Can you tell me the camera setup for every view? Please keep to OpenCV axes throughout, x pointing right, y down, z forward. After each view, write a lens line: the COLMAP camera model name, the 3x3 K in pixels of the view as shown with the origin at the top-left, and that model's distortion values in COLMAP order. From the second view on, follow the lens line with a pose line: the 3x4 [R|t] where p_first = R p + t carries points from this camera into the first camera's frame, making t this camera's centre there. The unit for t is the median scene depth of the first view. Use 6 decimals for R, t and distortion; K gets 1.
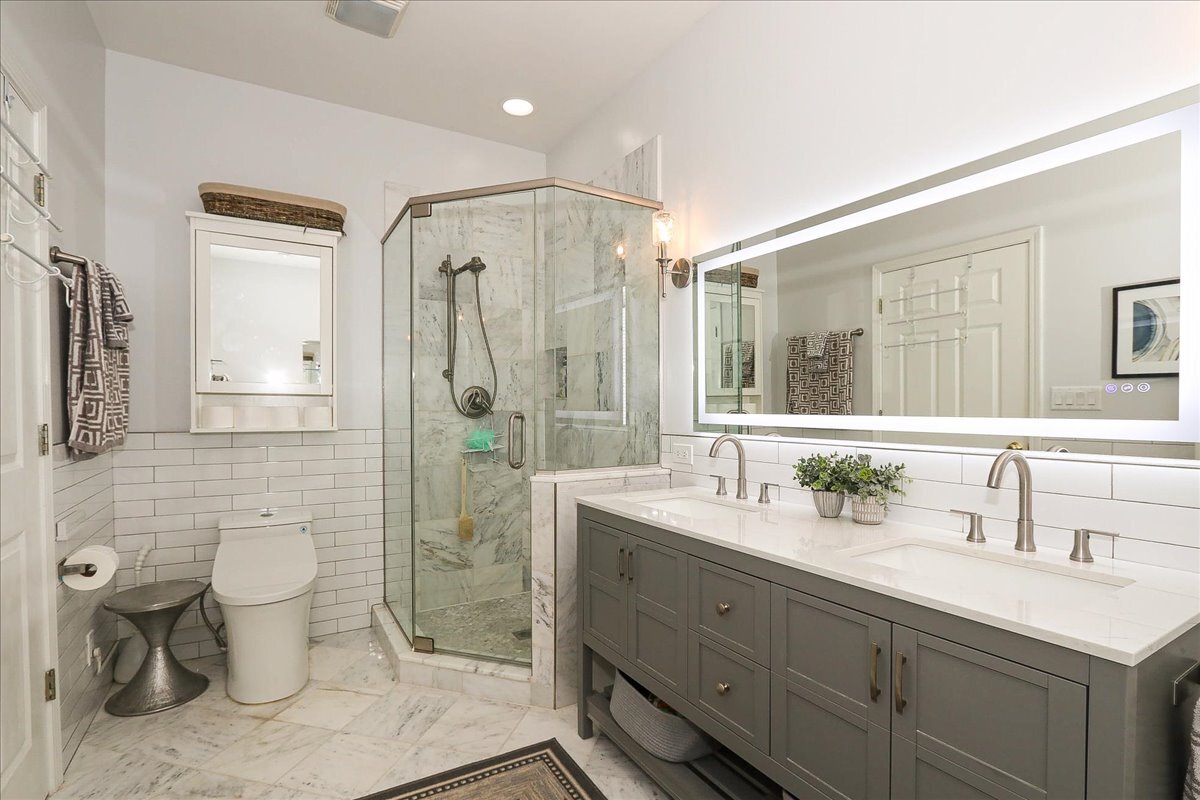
lens RADIAL K [[562.4, 0, 600.0], [0, 562.4, 400.0], [0, 0, 1]] dist [-0.014588, 0.000629]
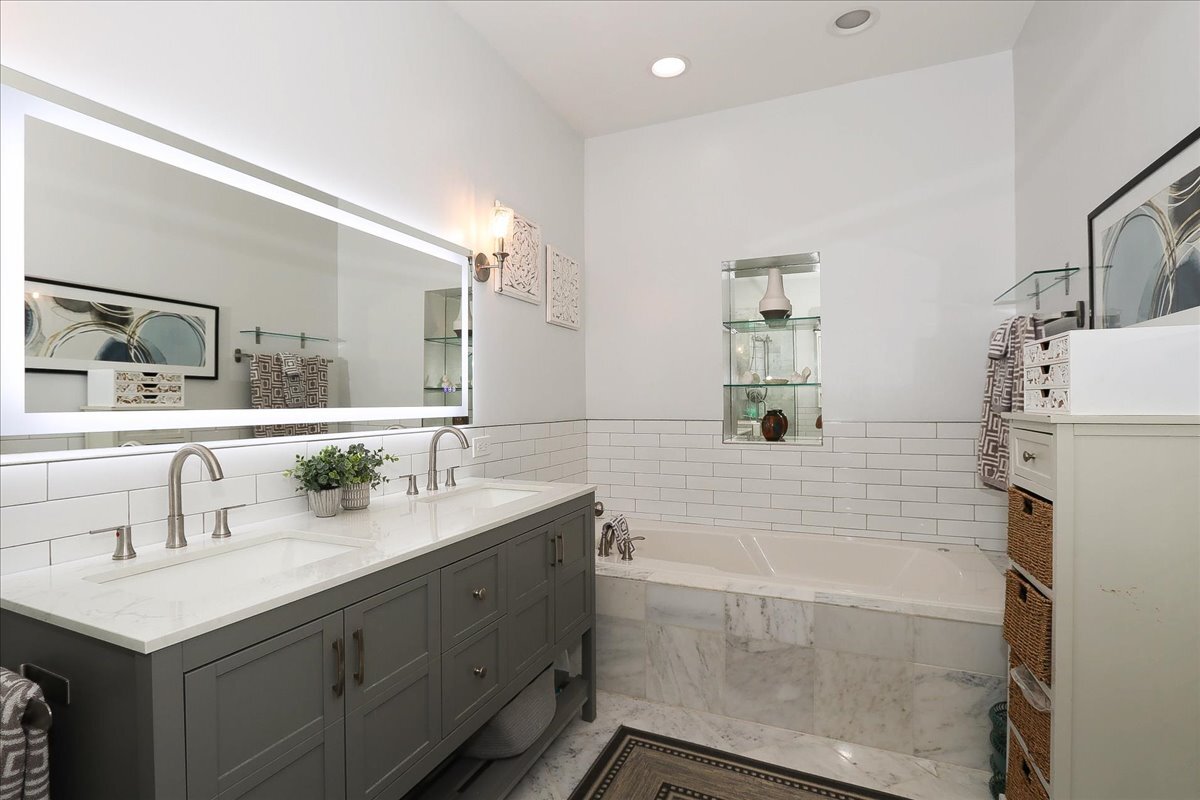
lens RADIAL K [[574.1, 0, 600.0], [0, 574.1, 400.0], [0, 0, 1]] dist [0.133842, 0.000172]
pose [[-0.561048, 0.007911, 0.827745, -0.667426], [-0.002390, 0.999935, -0.011177, 0.021933], [-0.827779, -0.008249, -0.560993, 1.148565]]
